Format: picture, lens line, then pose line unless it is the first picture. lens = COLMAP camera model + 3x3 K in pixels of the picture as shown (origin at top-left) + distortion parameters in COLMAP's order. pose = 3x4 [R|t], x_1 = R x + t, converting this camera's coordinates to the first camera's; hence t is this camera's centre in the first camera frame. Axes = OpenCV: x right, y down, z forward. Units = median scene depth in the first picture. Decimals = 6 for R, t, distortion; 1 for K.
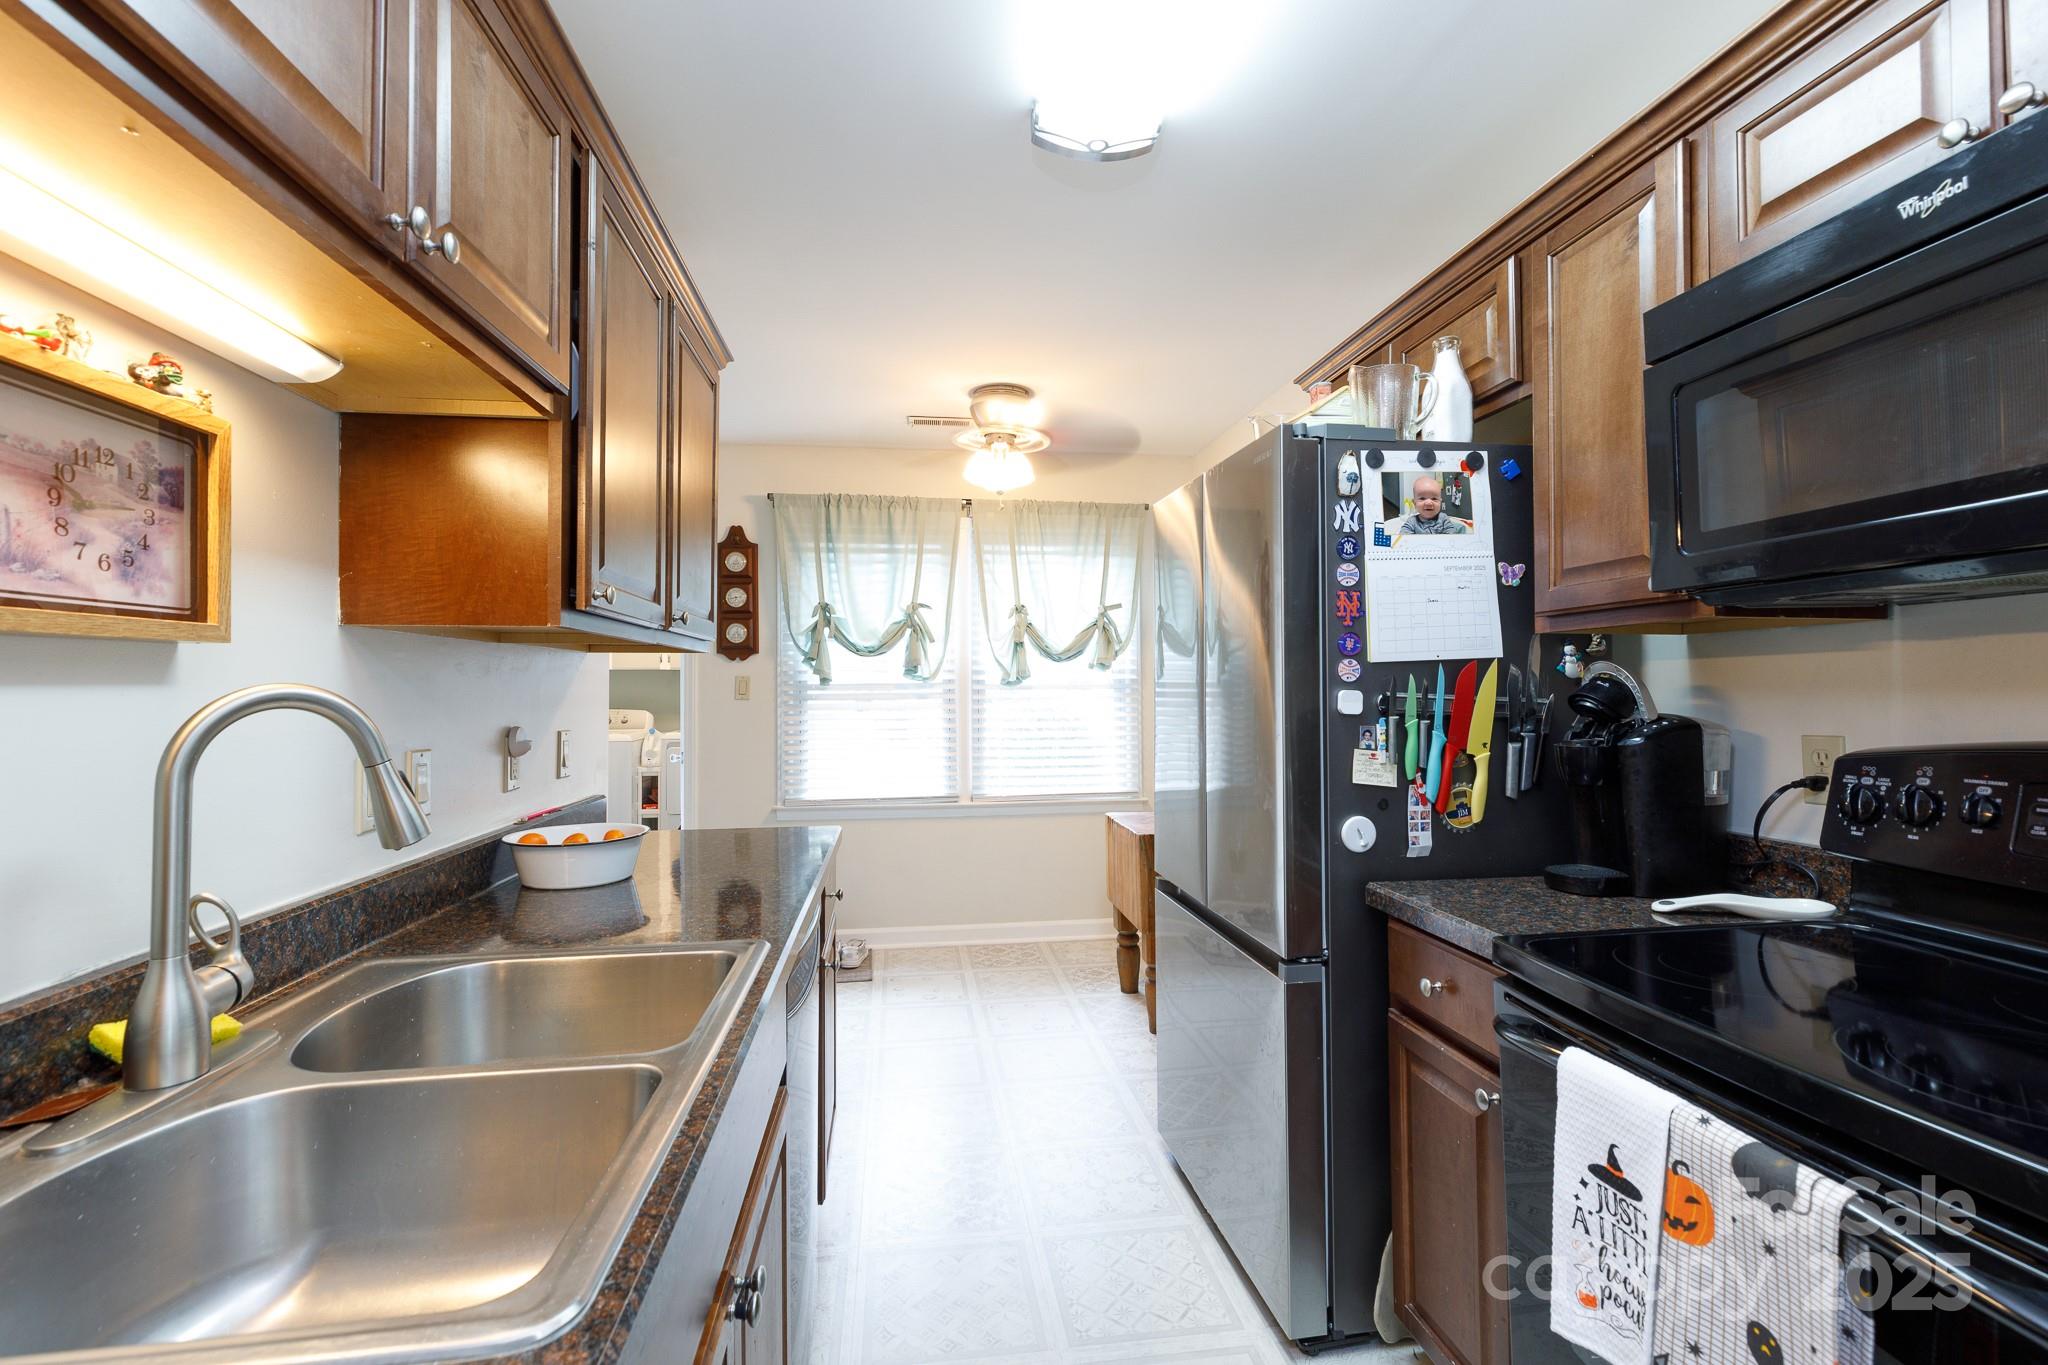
lens RADIAL K [[903.9, 0, 1028.3], [0, 903.9, 671.4], [0, 0, 1]] dist [0.004146, -0.001223]
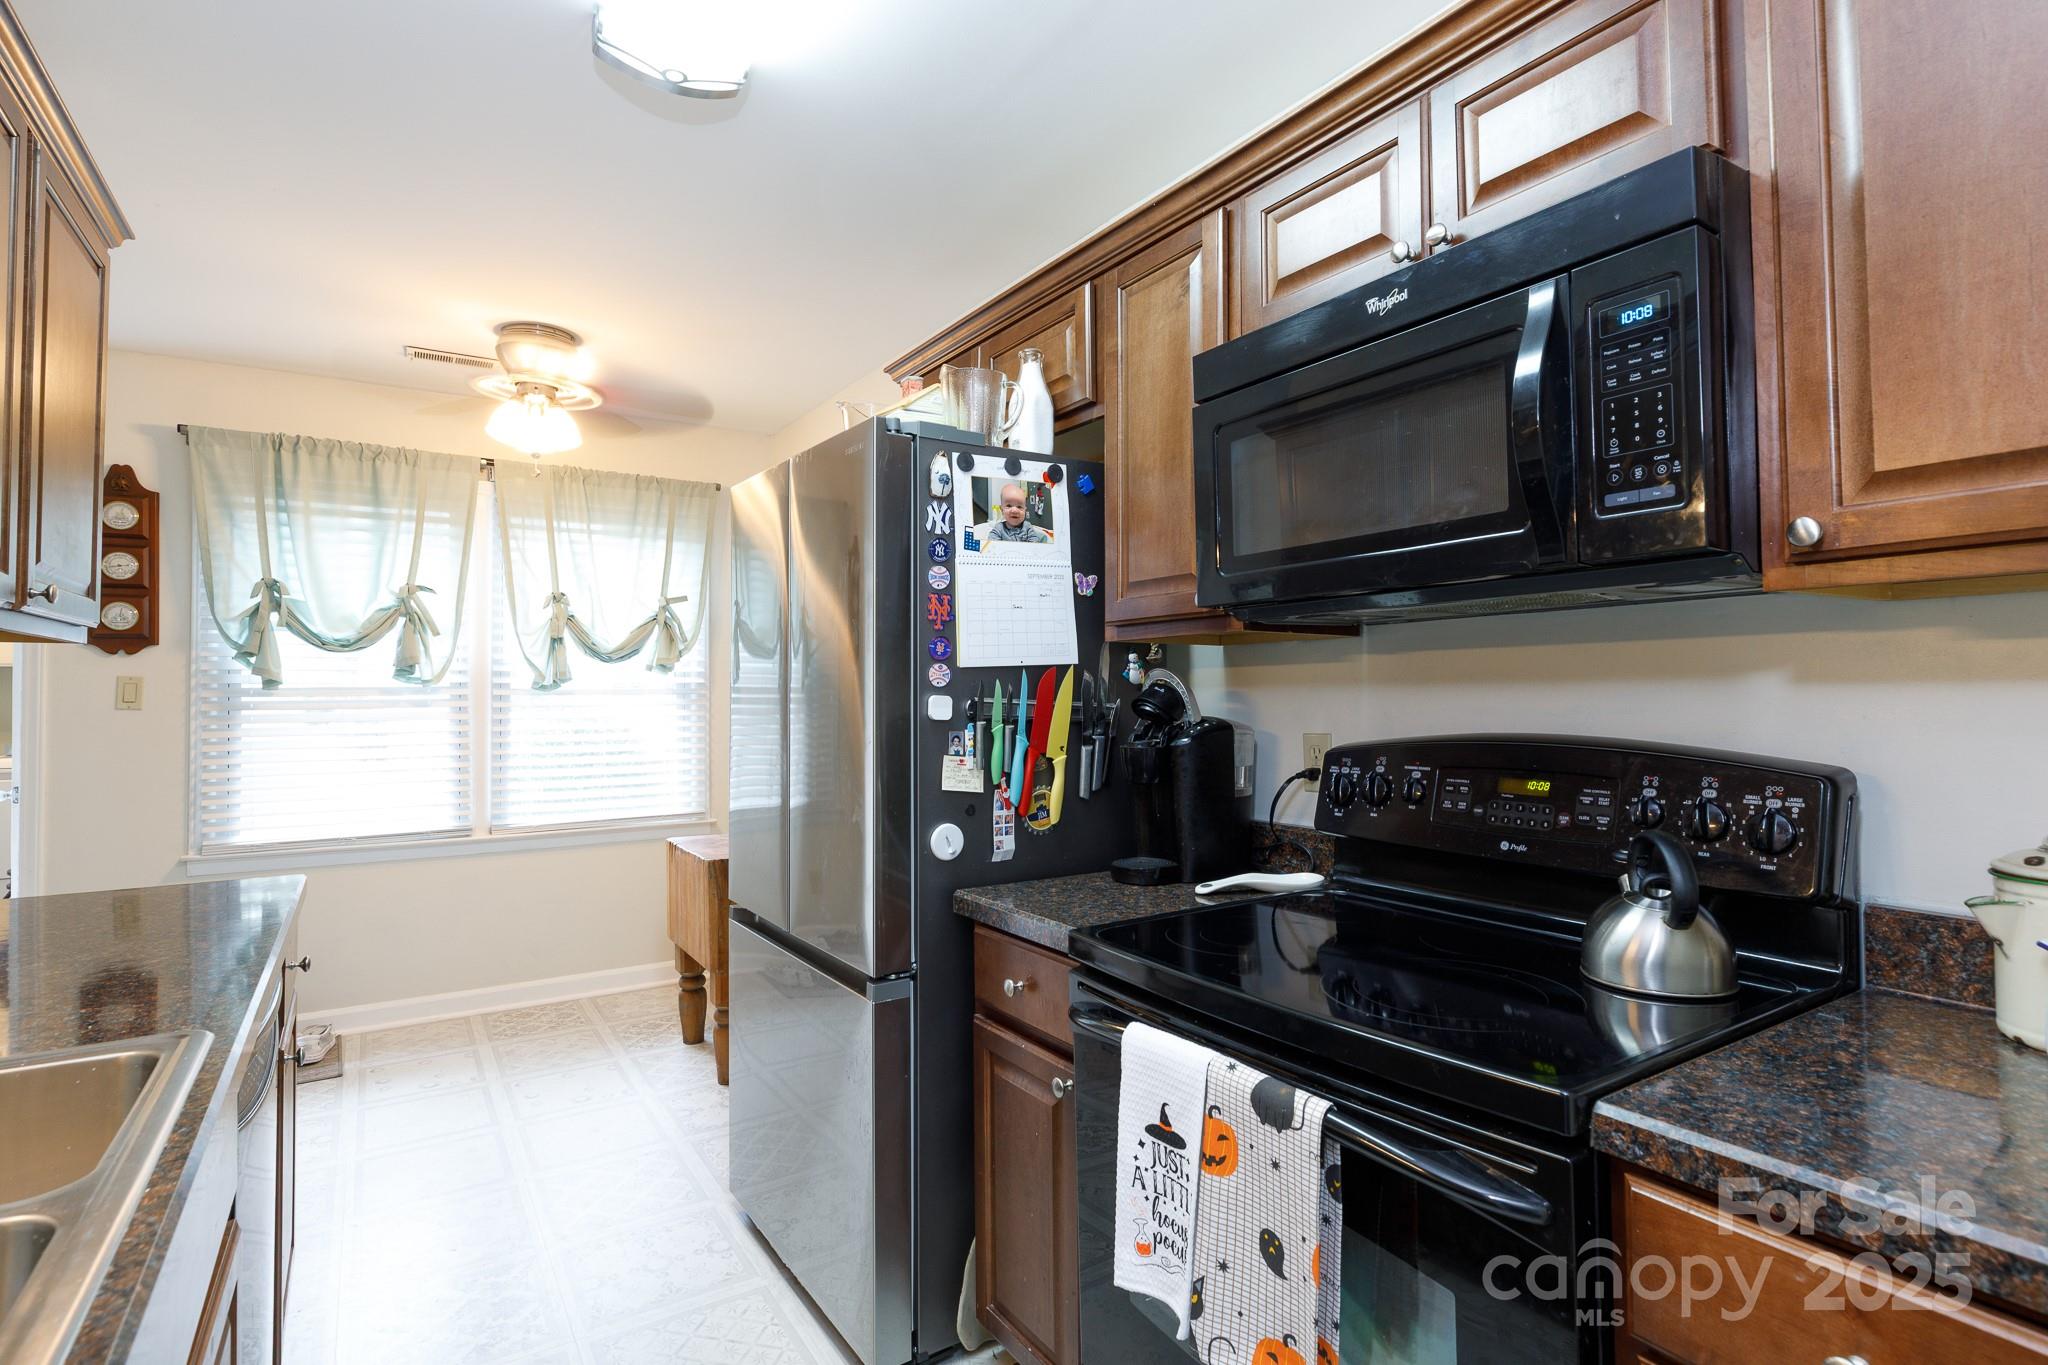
lens RADIAL K [[994.2, 0, 1024.7], [0, 994.2, 673.4], [0, 0, 1]] dist [-0.003199, 0.000668]
pose [[0.908268, 0.008635, 0.418299, -0.011565], [-0.007872, 0.999963, -0.003551, 0.000000], [-0.418314, -0.000068, 0.908302, -0.016586]]
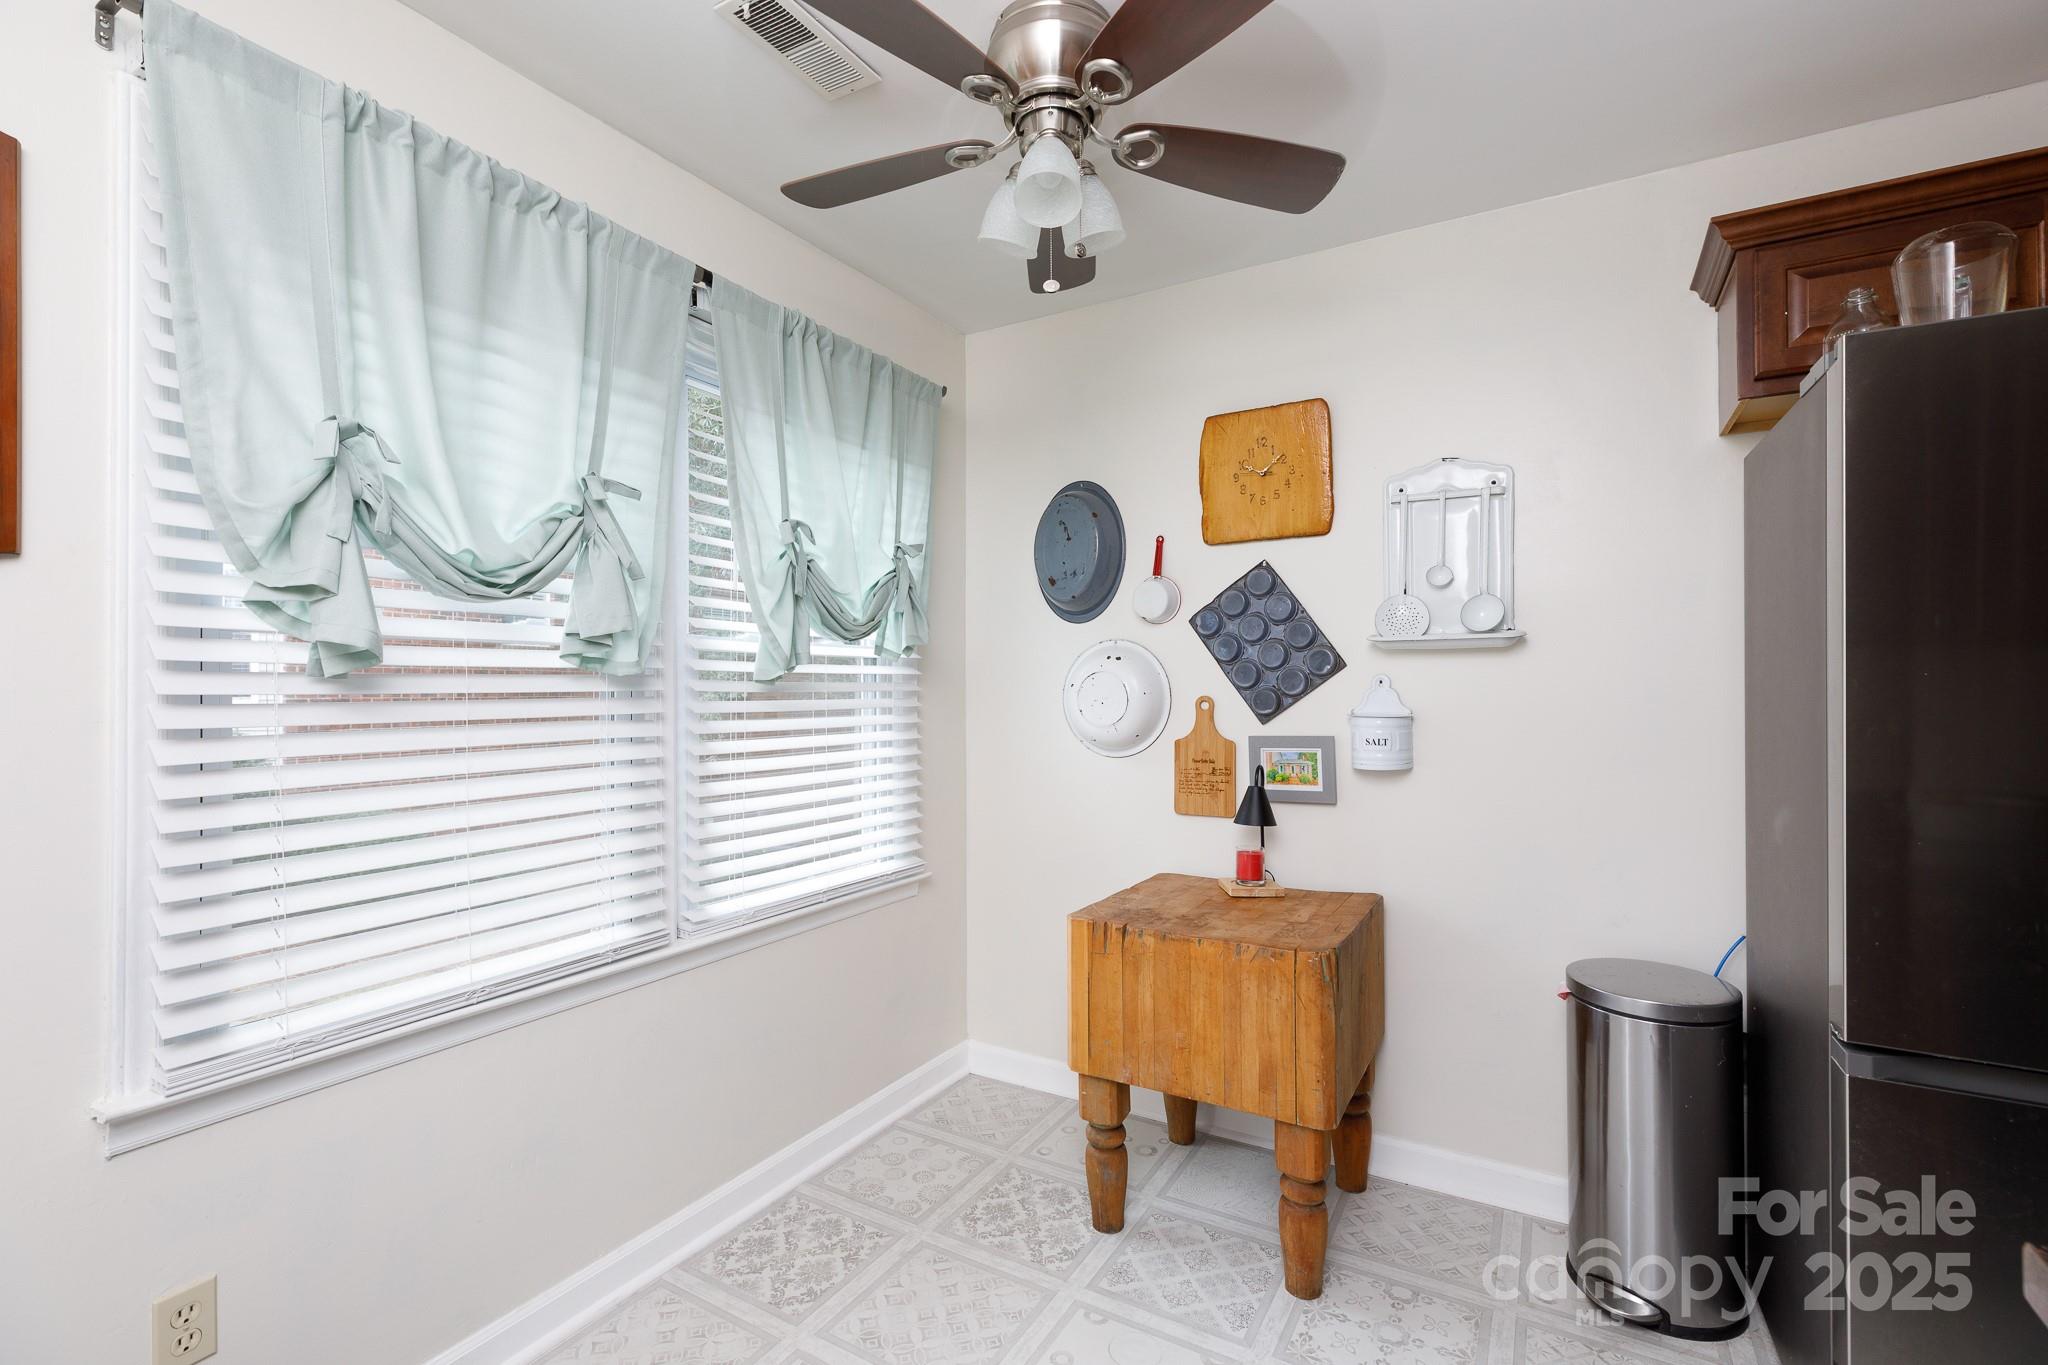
lens RADIAL K [[903.9, 0, 1028.3], [0, 903.9, 671.4], [0, 0, 1]] dist [0.004146, -0.001223]
pose [[0.621533, 0.015354, 0.783238, -2.516458], [-0.019754, 0.999797, -0.003923, 0.057935], [-0.783139, -0.013034, 0.621710, 4.692237]]
